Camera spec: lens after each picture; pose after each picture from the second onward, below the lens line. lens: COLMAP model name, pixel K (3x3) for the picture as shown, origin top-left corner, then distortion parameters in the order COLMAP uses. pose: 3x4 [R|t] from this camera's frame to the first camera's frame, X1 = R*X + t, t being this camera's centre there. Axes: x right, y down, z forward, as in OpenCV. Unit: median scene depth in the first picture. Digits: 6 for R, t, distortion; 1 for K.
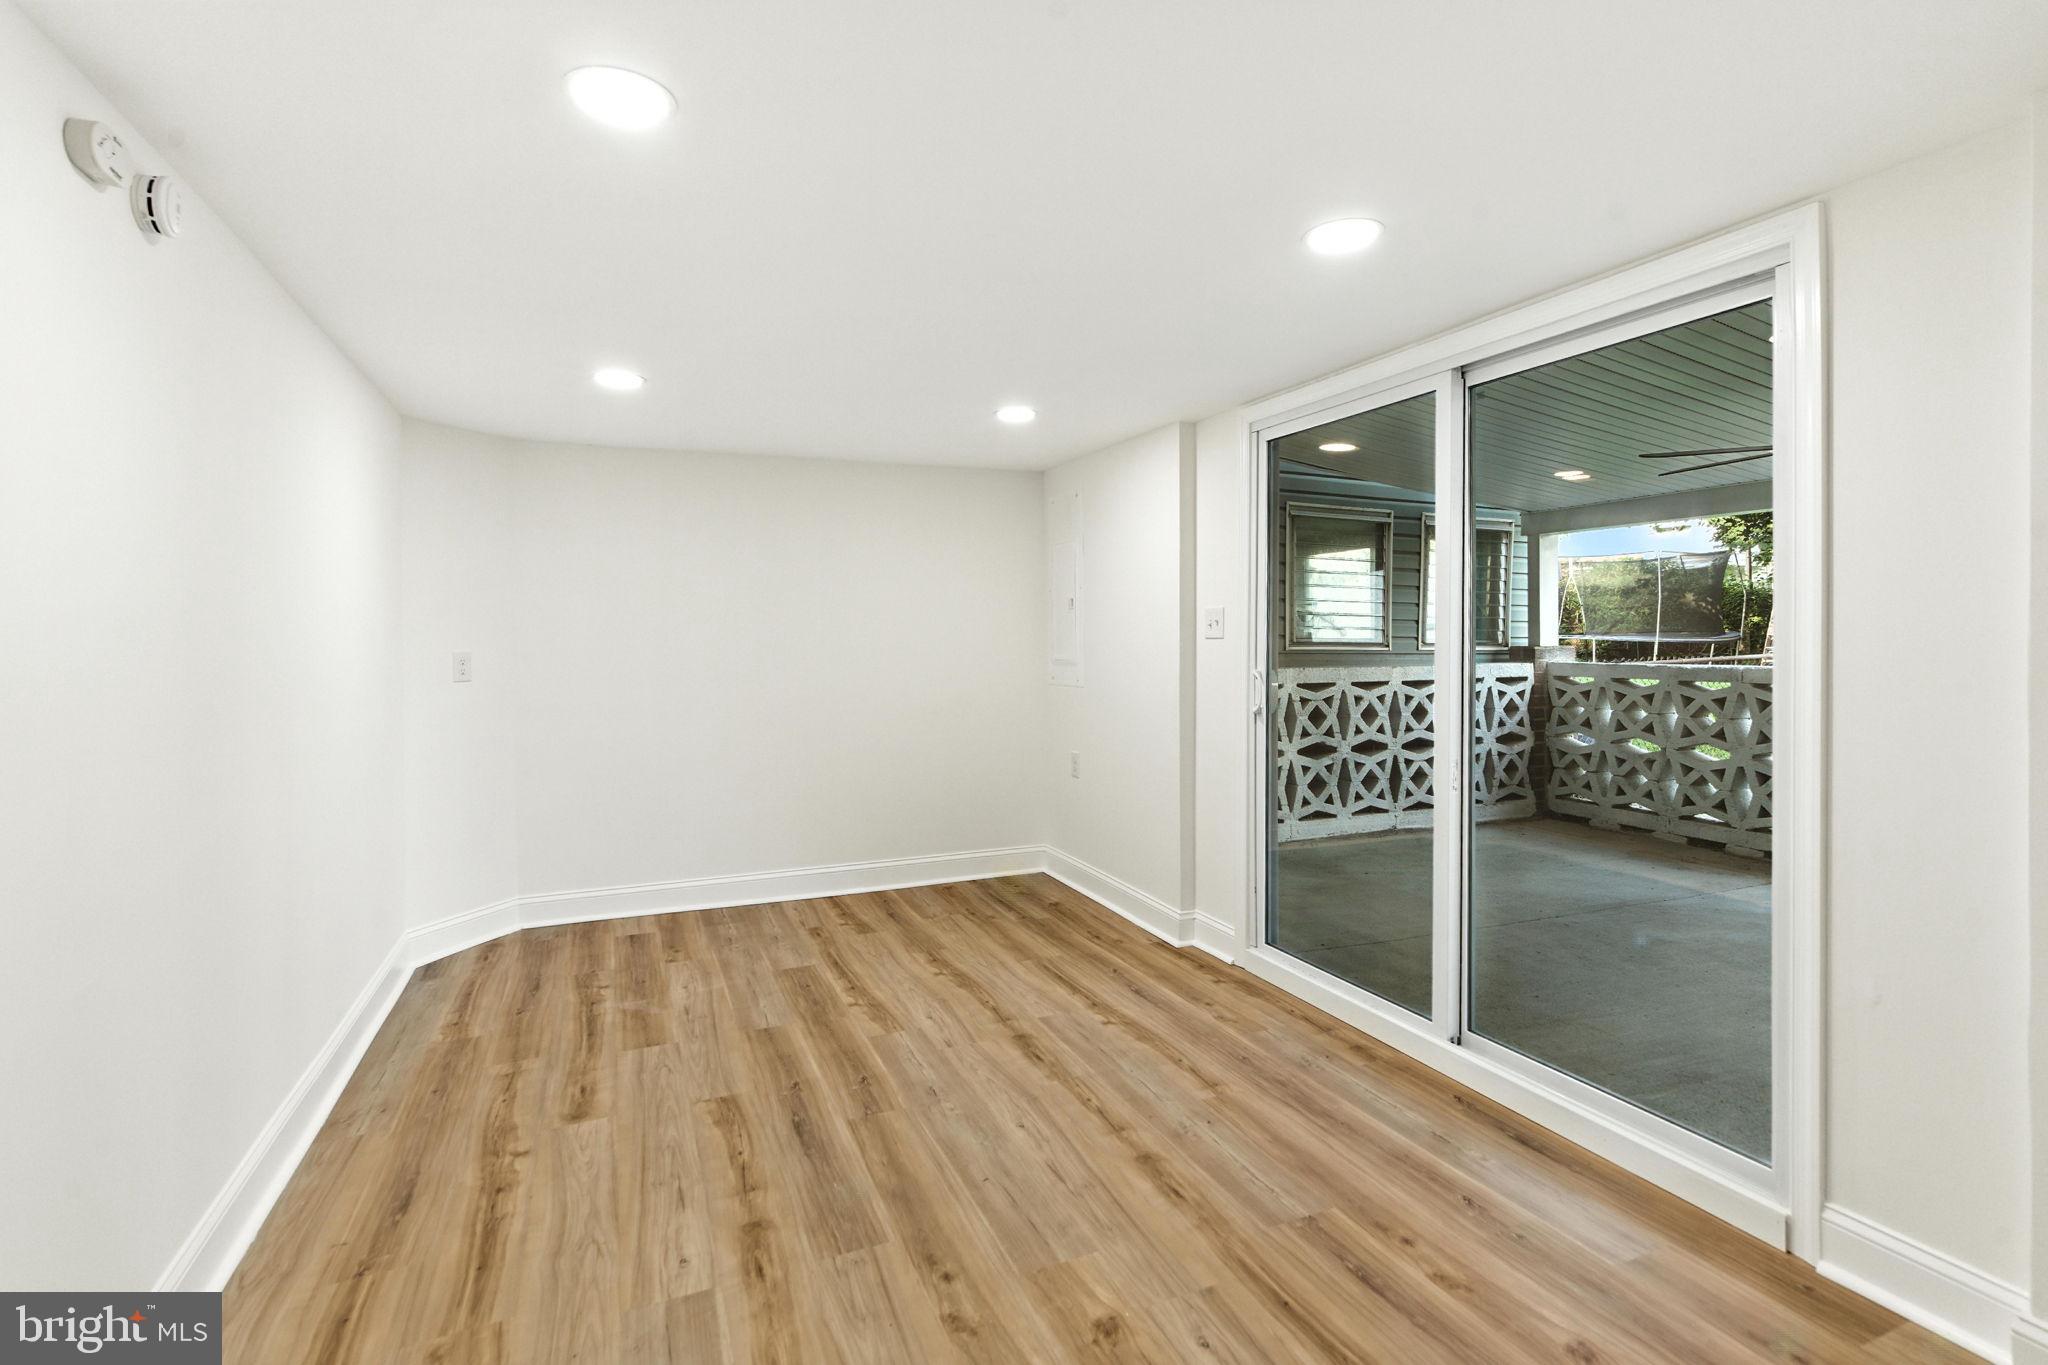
lens RADIAL K [[928.8, 0, 984.3], [0, 928.8, 637.4], [0, 0, 1]] dist [0.004853, -0.002748]
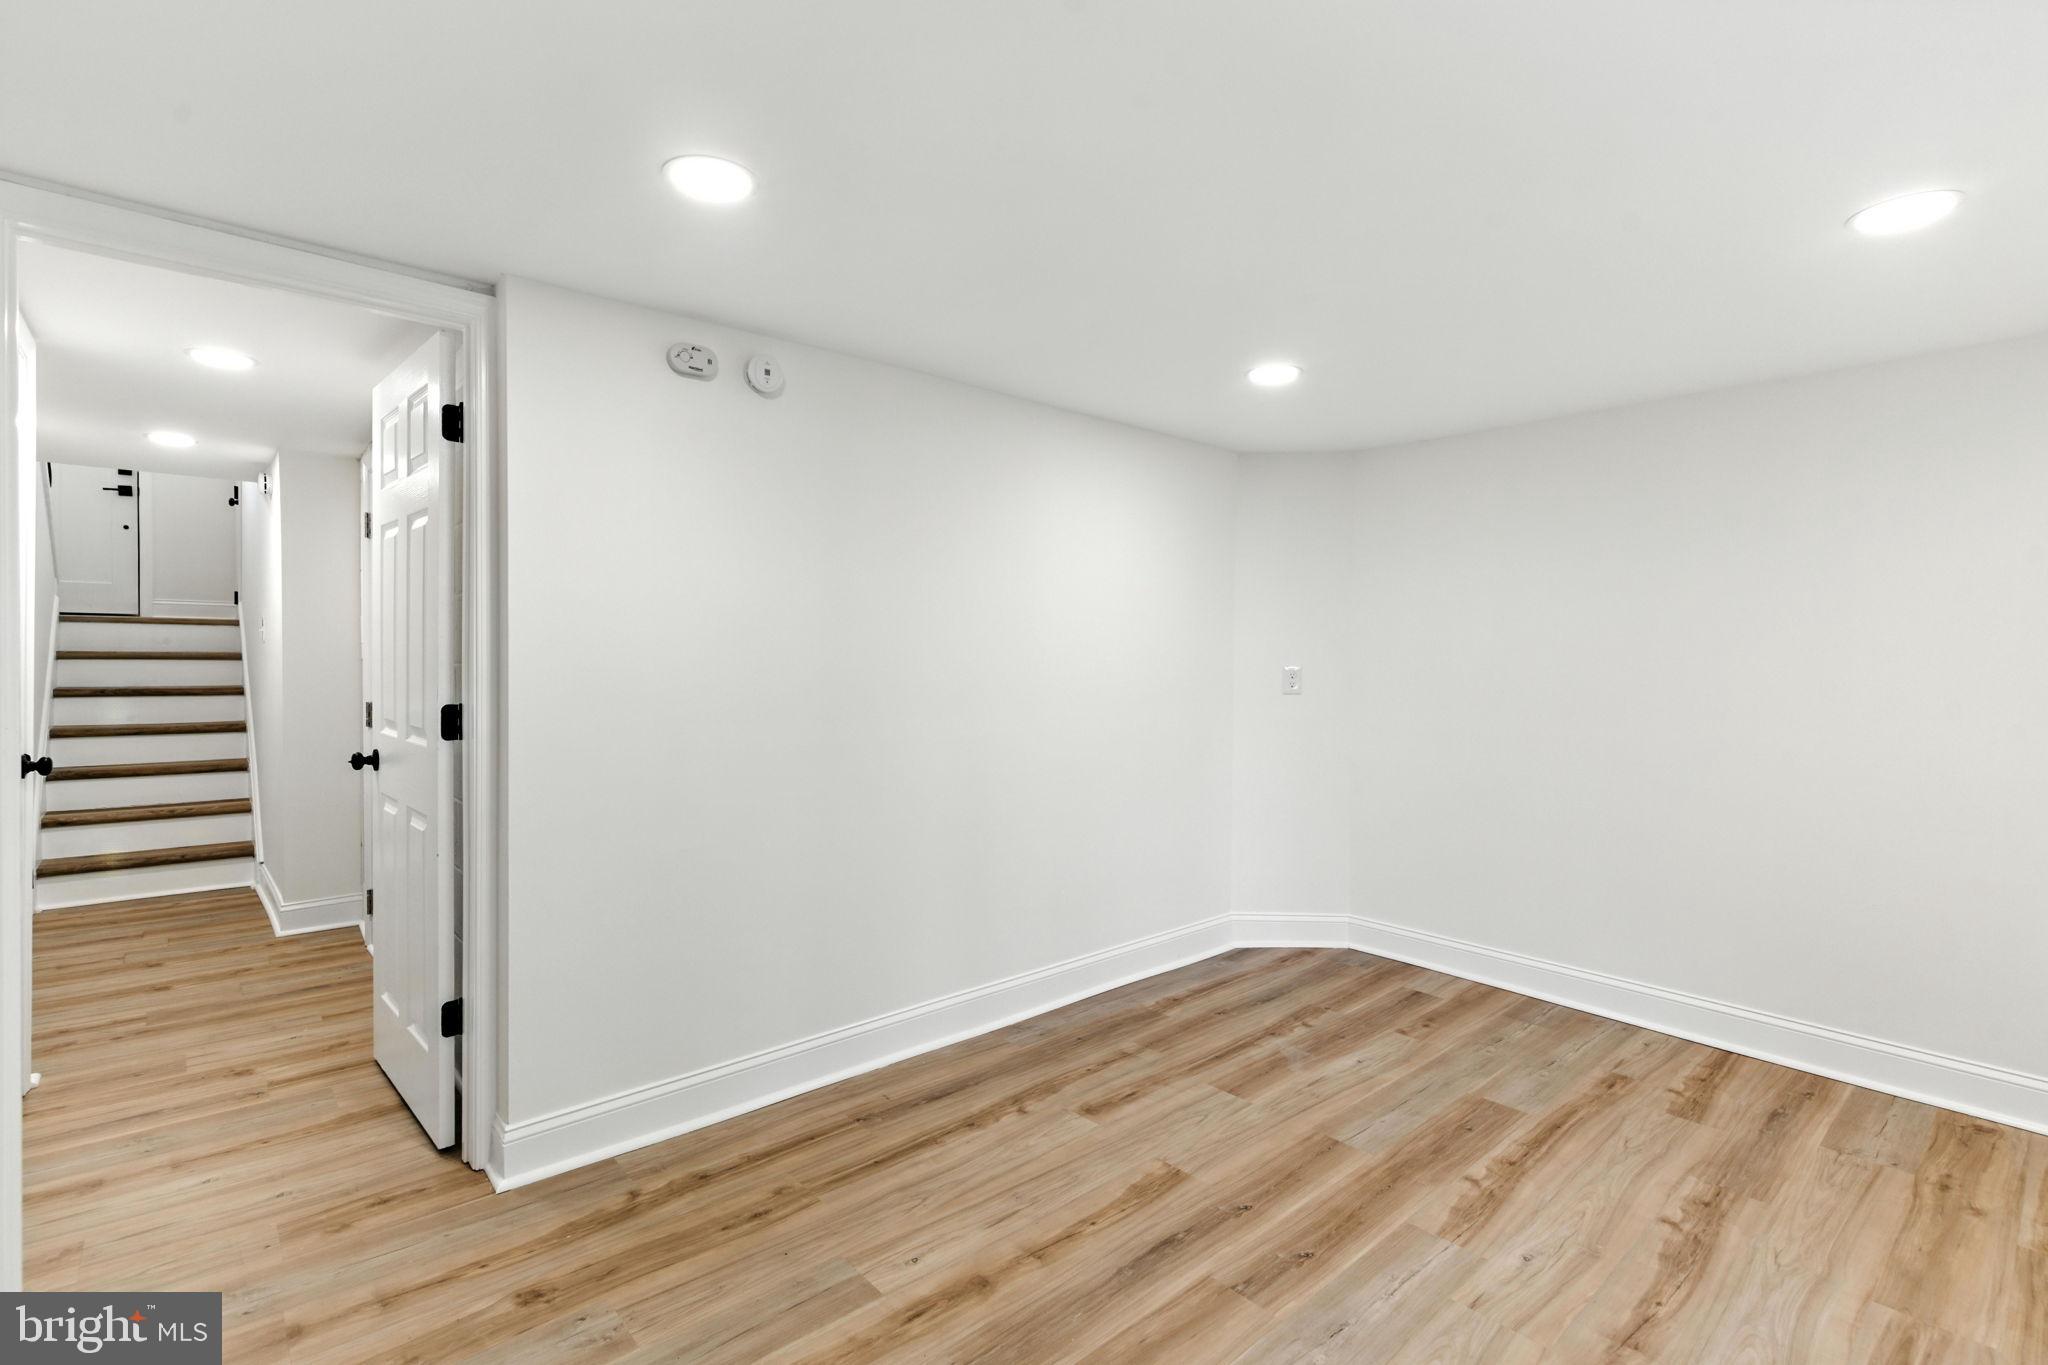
lens RADIAL K [[928.8, 0, 1041.9], [0, 928.8, 673.5], [0, 0, 1]] dist [0.004853, -0.002748]
pose [[0.353121, 0.030015, -0.935096, 0.404891], [-0.010669, 0.999549, 0.028055, -0.000674], [0.935517, 0.000070, 0.353282, 0.474118]]
